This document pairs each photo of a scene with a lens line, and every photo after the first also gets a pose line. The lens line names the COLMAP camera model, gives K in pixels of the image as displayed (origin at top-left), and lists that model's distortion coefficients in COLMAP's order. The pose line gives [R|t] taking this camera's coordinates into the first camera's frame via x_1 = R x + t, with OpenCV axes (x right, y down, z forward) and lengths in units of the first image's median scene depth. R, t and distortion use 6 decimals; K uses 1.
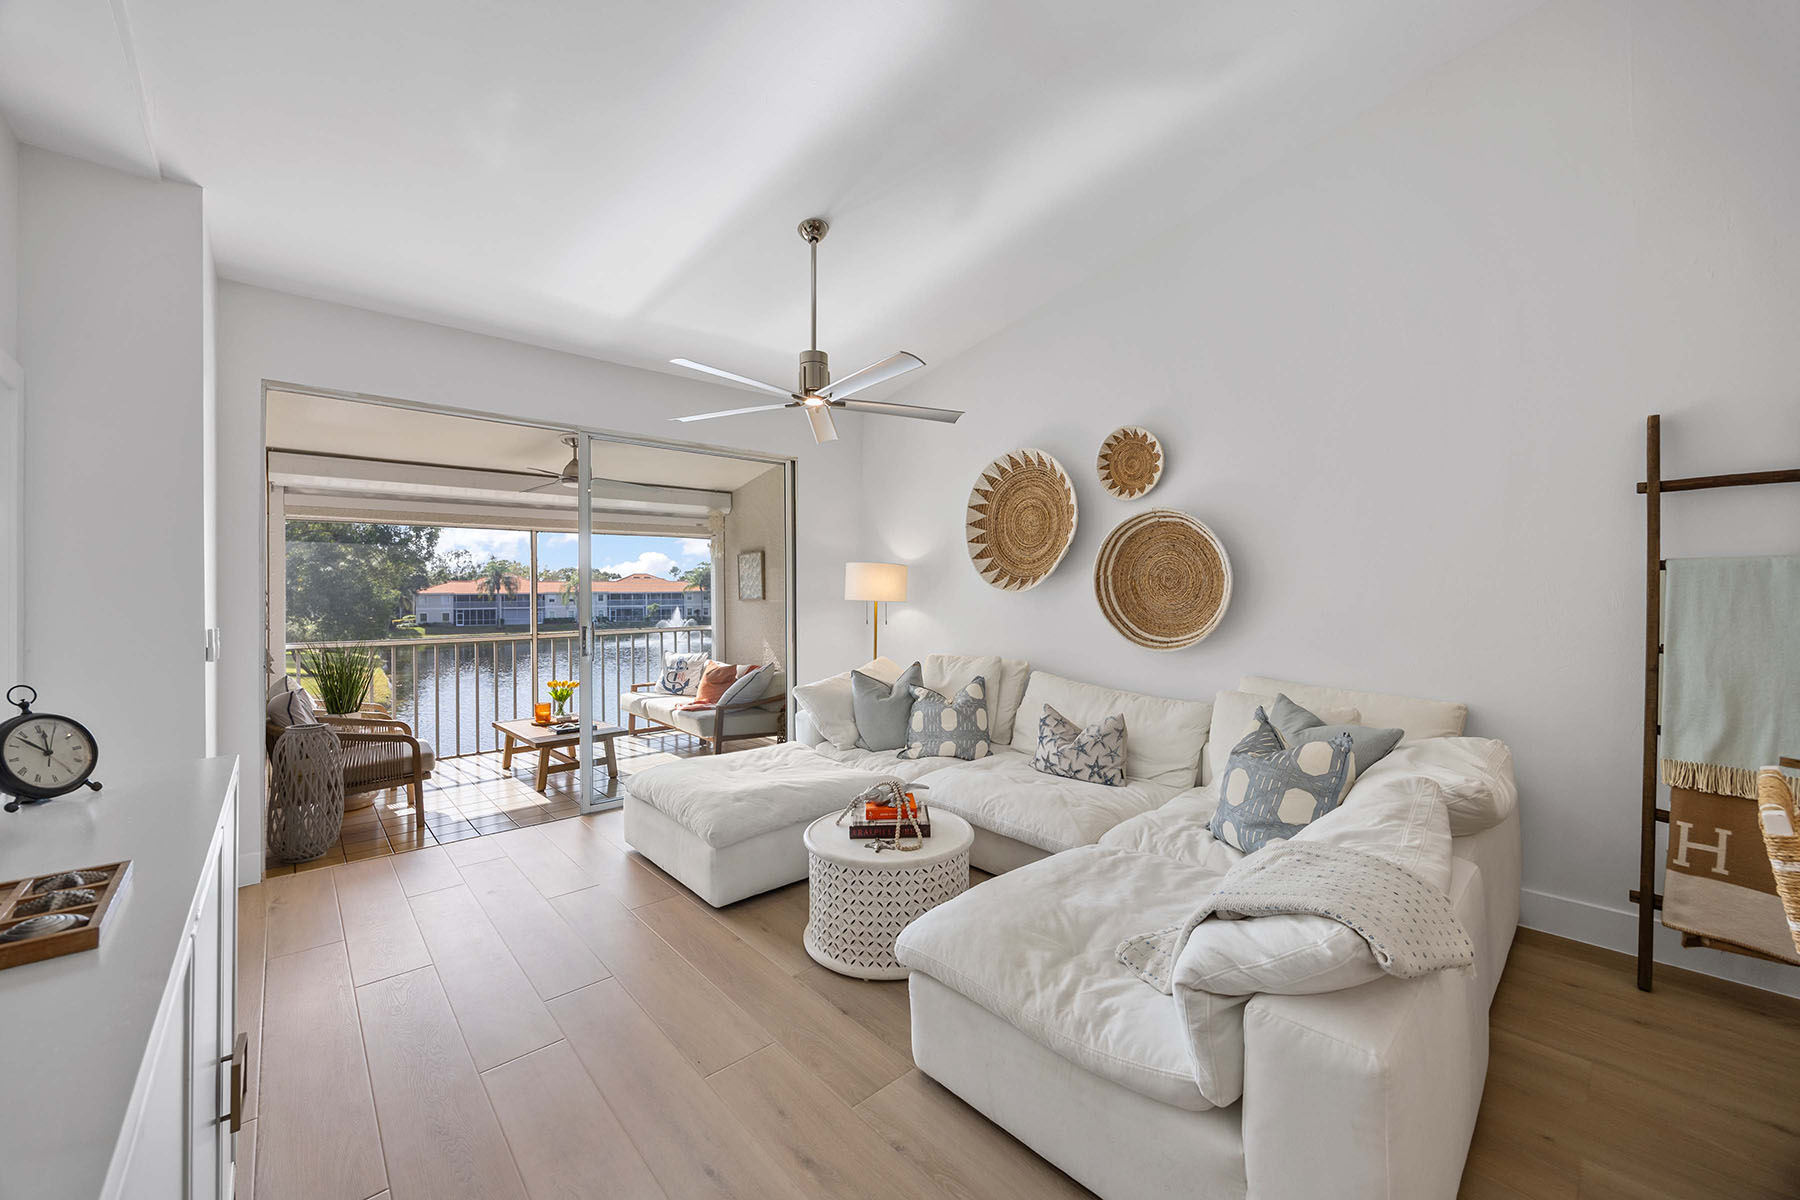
lens RADIAL K [[685.8, 0, 896.8], [0, 685.8, 587.2], [0, 0, 1]] dist [-0.001029, -0.000087]
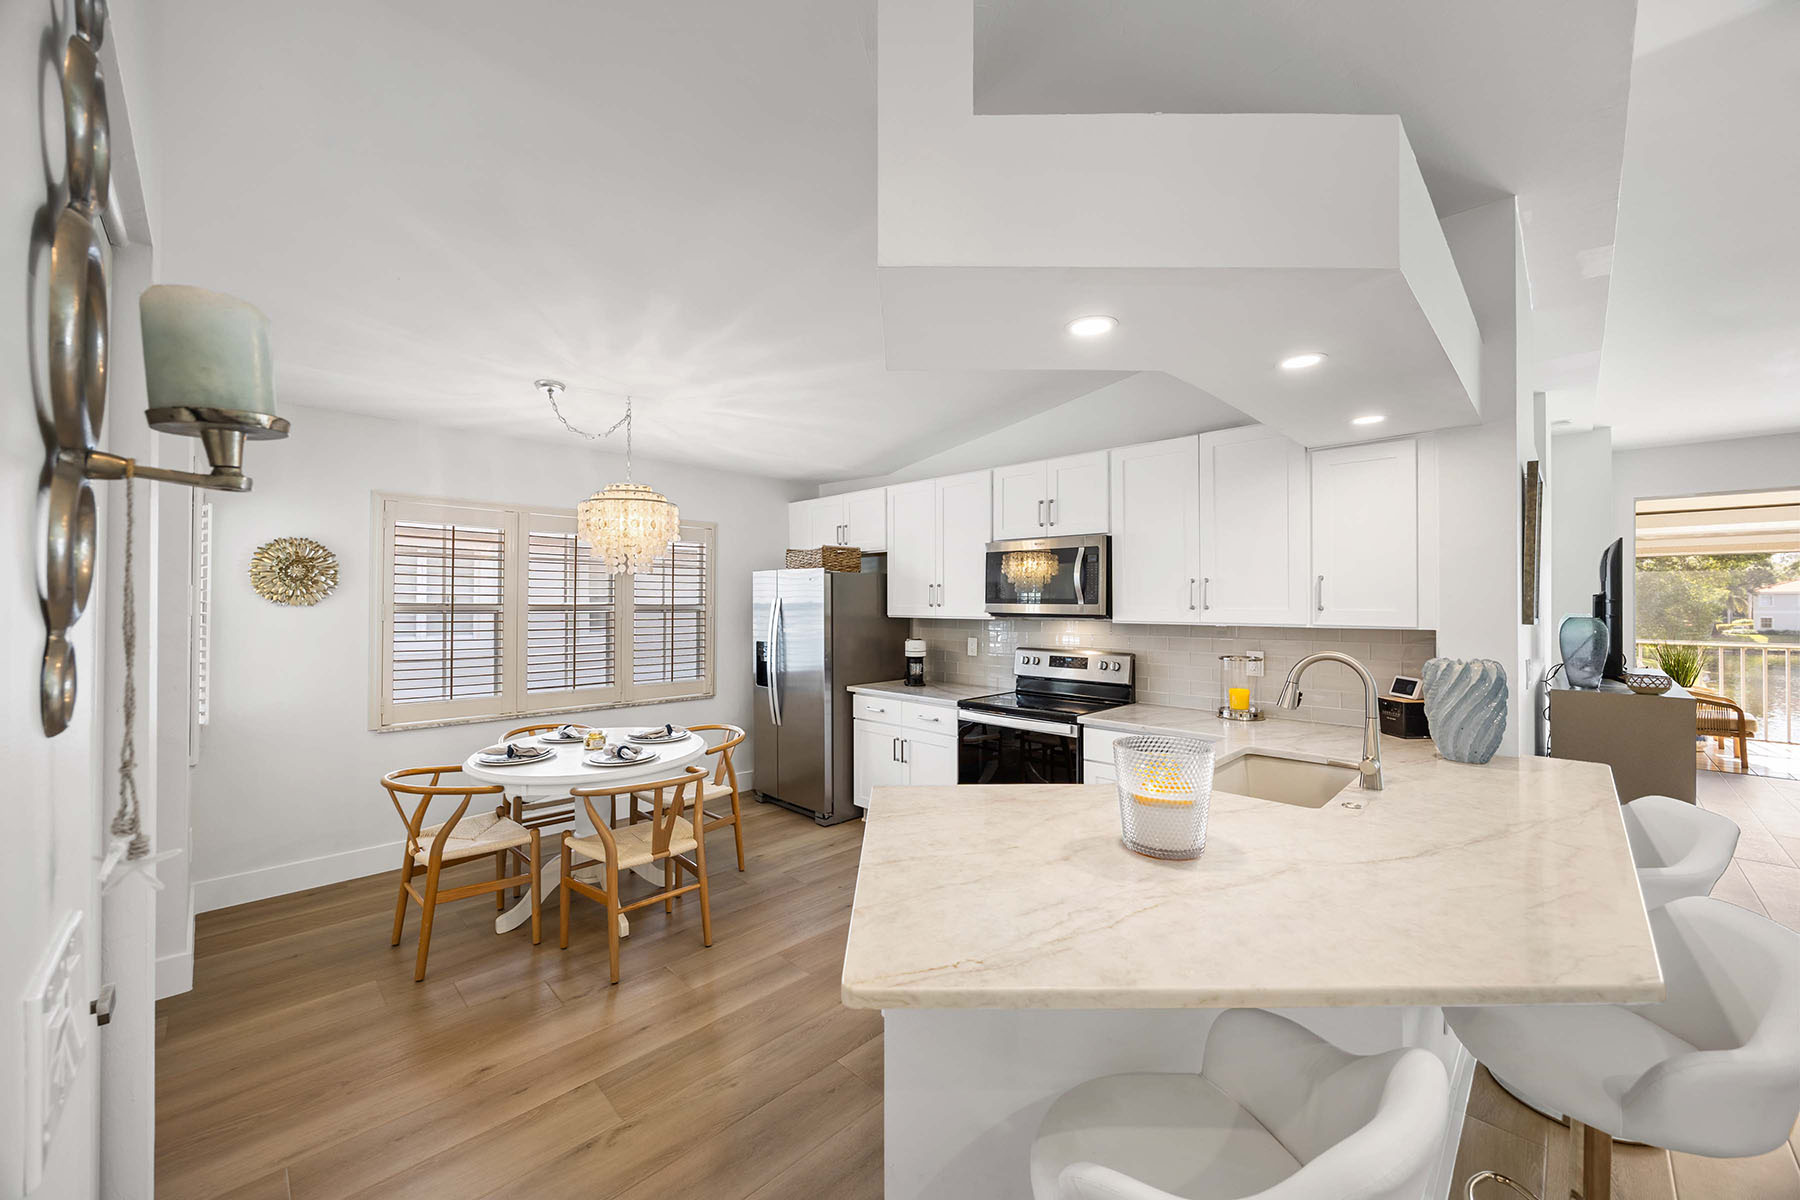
lens RADIAL K [[681.8, 0, 898.1], [0, 681.8, 598.5], [0, 0, 1]] dist [-0.004472, 0.000340]
pose [[0.057518, 0.008898, -0.998305, 0.688647], [0.010810, 0.999896, 0.009535, -0.053061], [0.998286, -0.011340, 0.057416, -0.947507]]
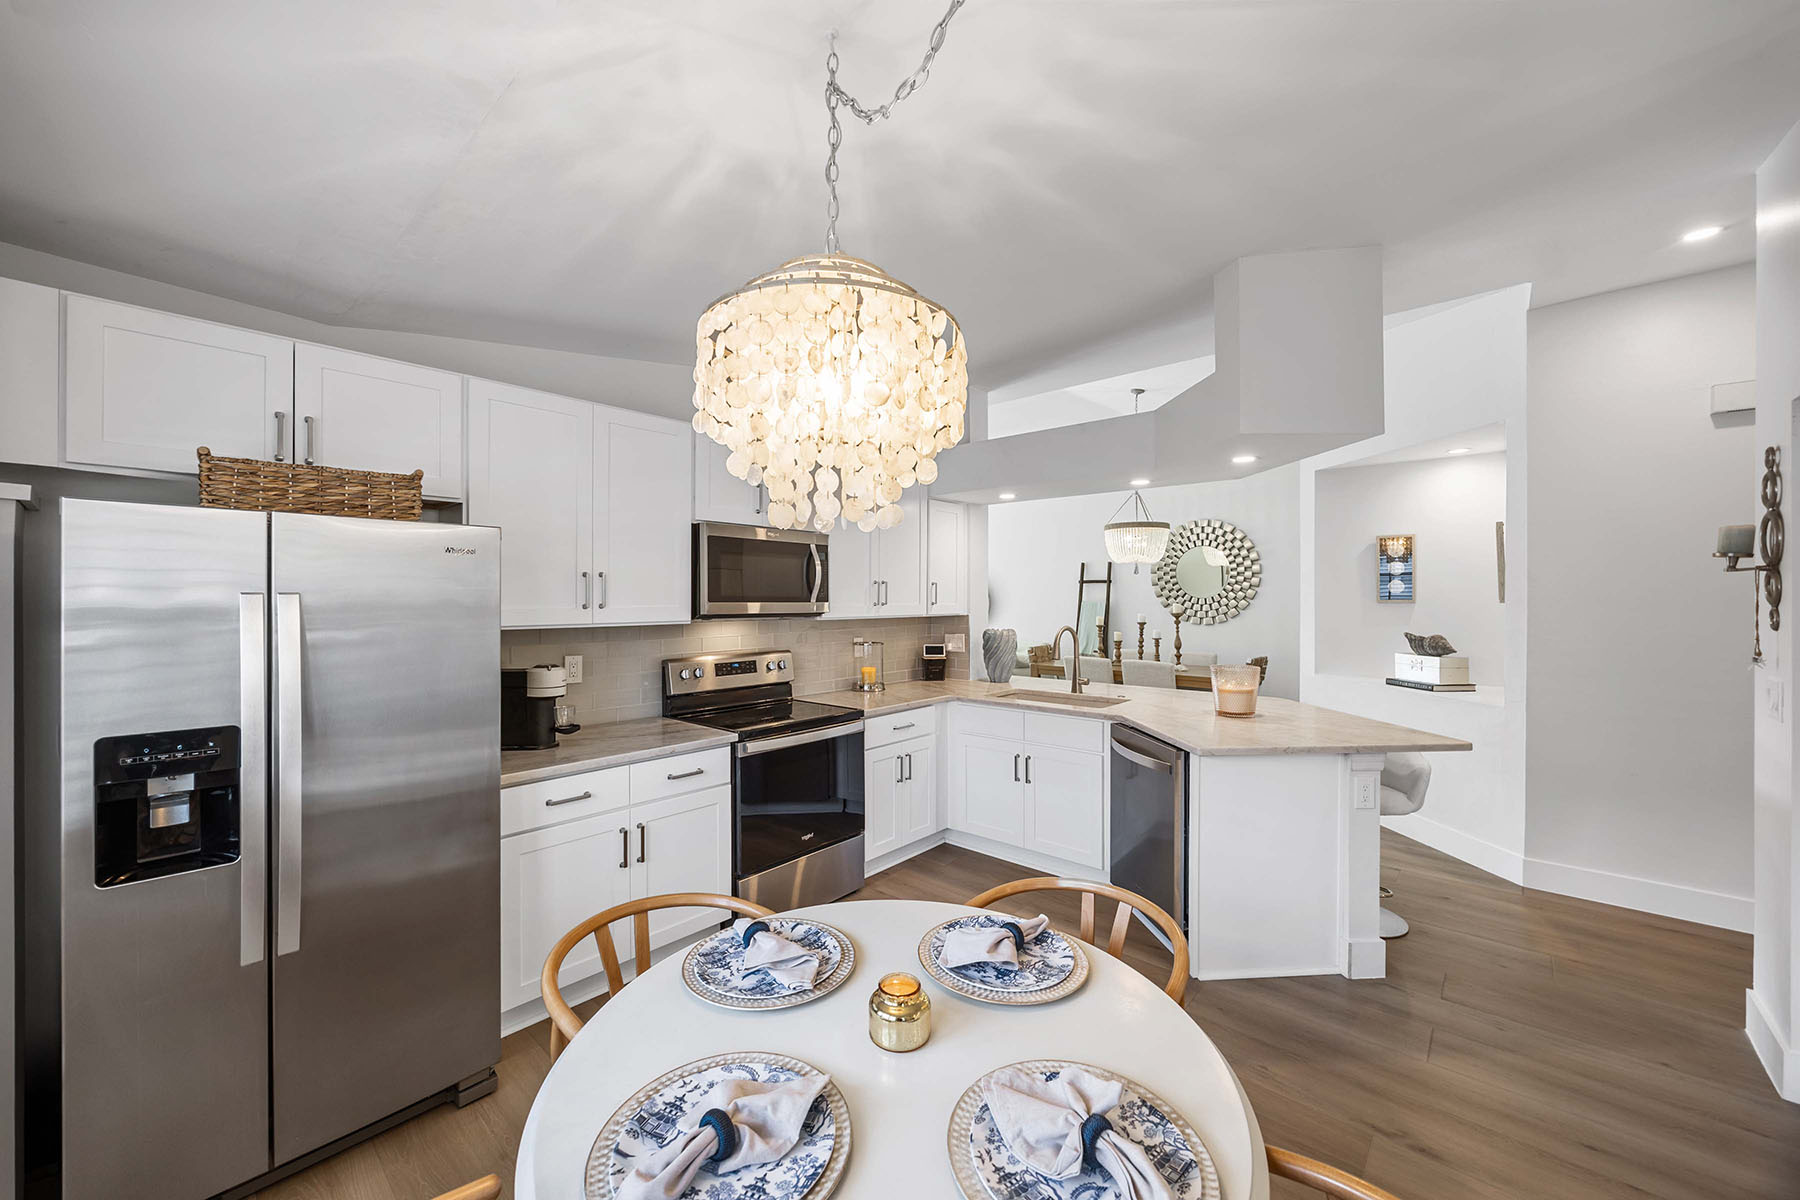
lens RADIAL K [[681.8, 0, 898.1], [0, 681.8, 598.5], [0, 0, 1]] dist [-0.004472, 0.000340]
pose [[0.993393, 0.011551, 0.114179, -0.188425], [-0.012952, 0.999850, 0.011529, -0.051048], [-0.114029, -0.012932, 0.993393, -1.544166]]
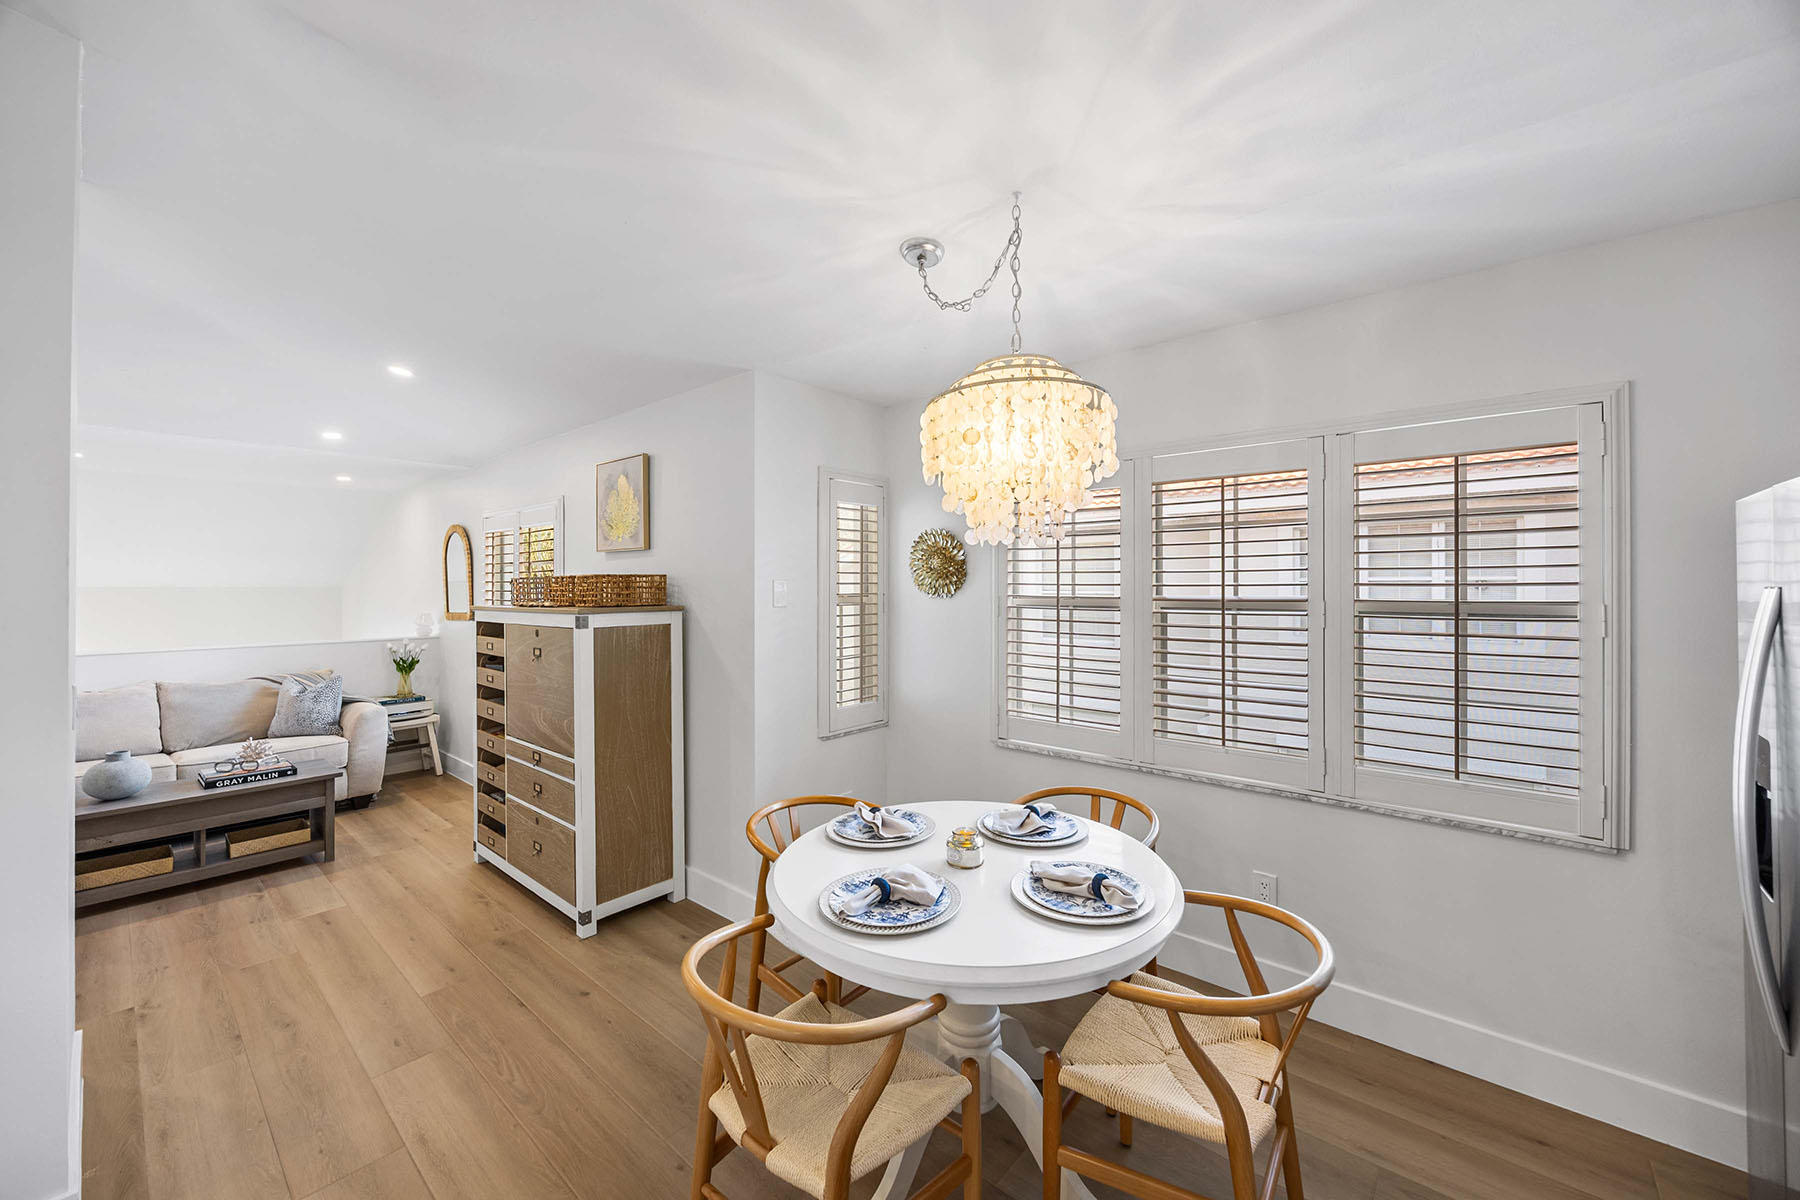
lens RADIAL K [[691.9, 0, 902.0], [0, 691.9, 582.9], [0, 0, 1]] dist [-0.006563, 0.000010]
pose [[-0.990712, 0.014344, -0.135218, -0.051772], [0.016975, 0.999688, -0.018323, -0.047303], [0.134913, -0.020449, -0.990646, -0.812990]]
